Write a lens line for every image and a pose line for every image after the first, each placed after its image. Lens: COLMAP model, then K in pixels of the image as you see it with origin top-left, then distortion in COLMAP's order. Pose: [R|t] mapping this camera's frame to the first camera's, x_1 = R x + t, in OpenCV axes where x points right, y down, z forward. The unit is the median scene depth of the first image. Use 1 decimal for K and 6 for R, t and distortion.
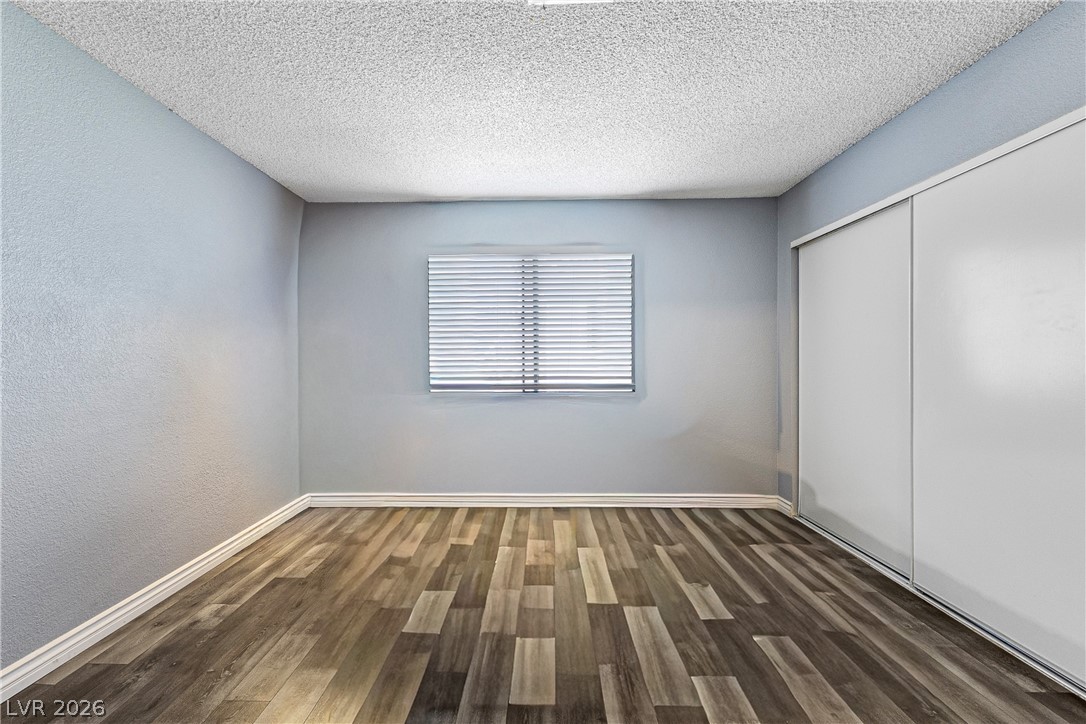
lens RADIAL K [[504.5, 0, 546.4], [0, 504.5, 356.4], [0, 0, 1]] dist [0.024082, -0.006928]
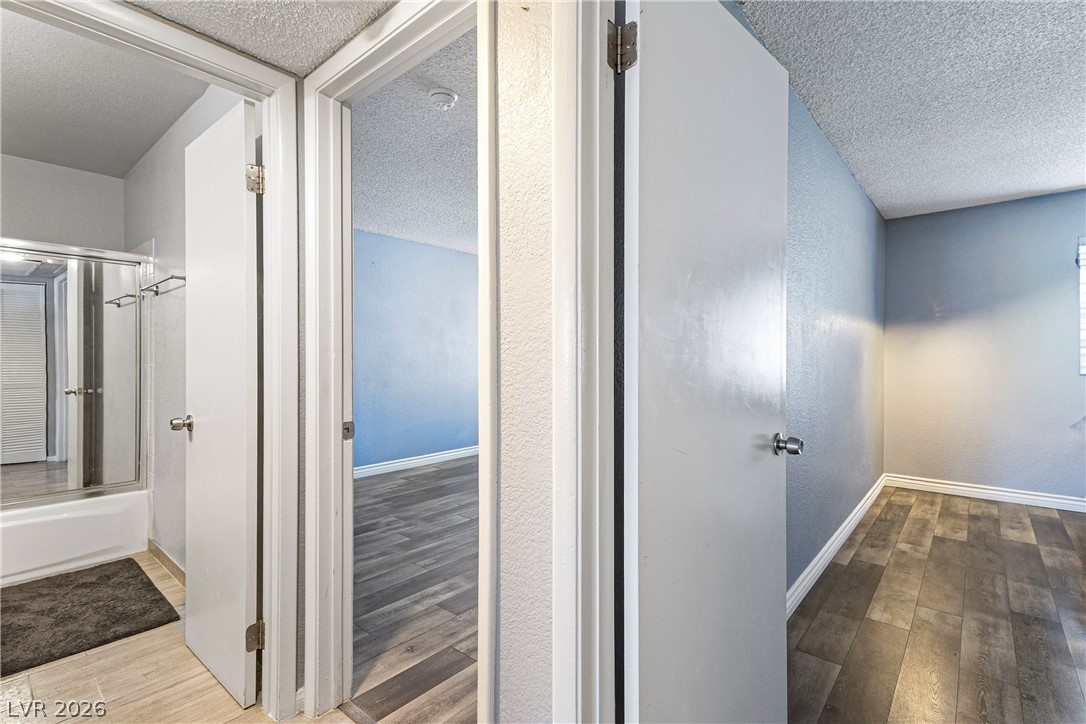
lens RADIAL K [[504.5, 0, 537.7], [0, 504.5, 354.4], [0, 0, 1]] dist [0.024082, -0.006928]
pose [[0.780429, -0.003324, -0.625235, -0.403375], [-0.000912, 0.999979, -0.006455, 0.007974], [0.625243, 0.005608, 0.780410, -0.437889]]
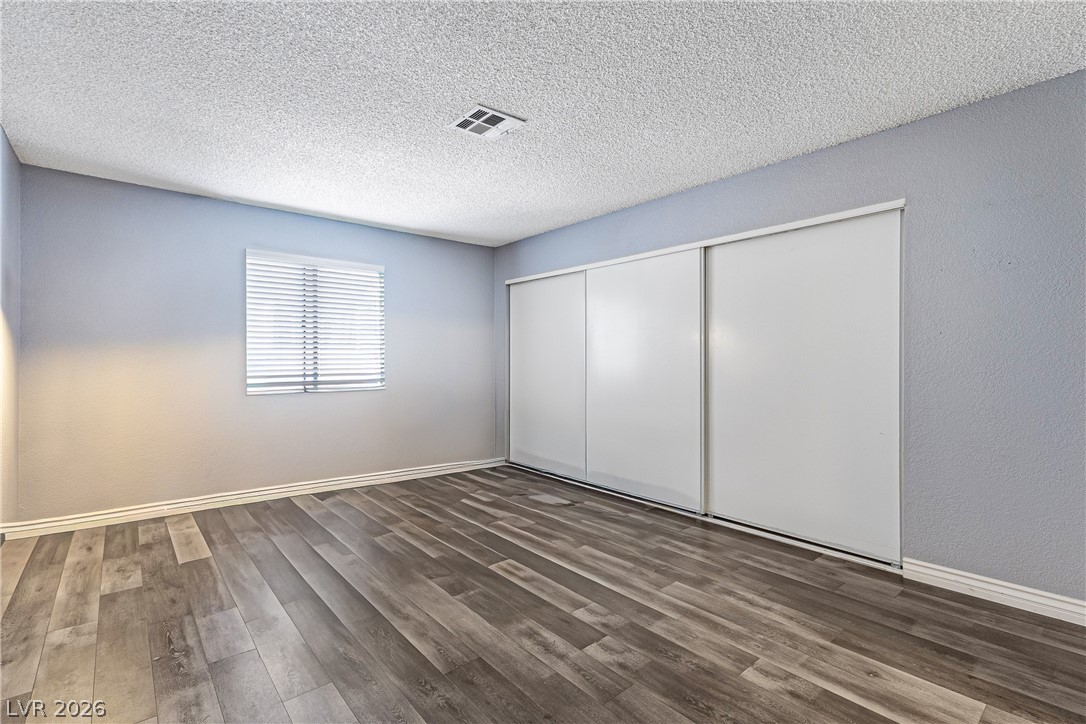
lens RADIAL K [[498.3, 0, 534.6], [0, 498.3, 358.6], [0, 0, 1]] dist [0.024346, -0.008482]
pose [[0.744001, -0.002347, 0.668175, -0.445899], [0.001863, 0.999997, 0.001437, 0.005801], [-0.668176, 0.000176, 0.744003, -0.160009]]
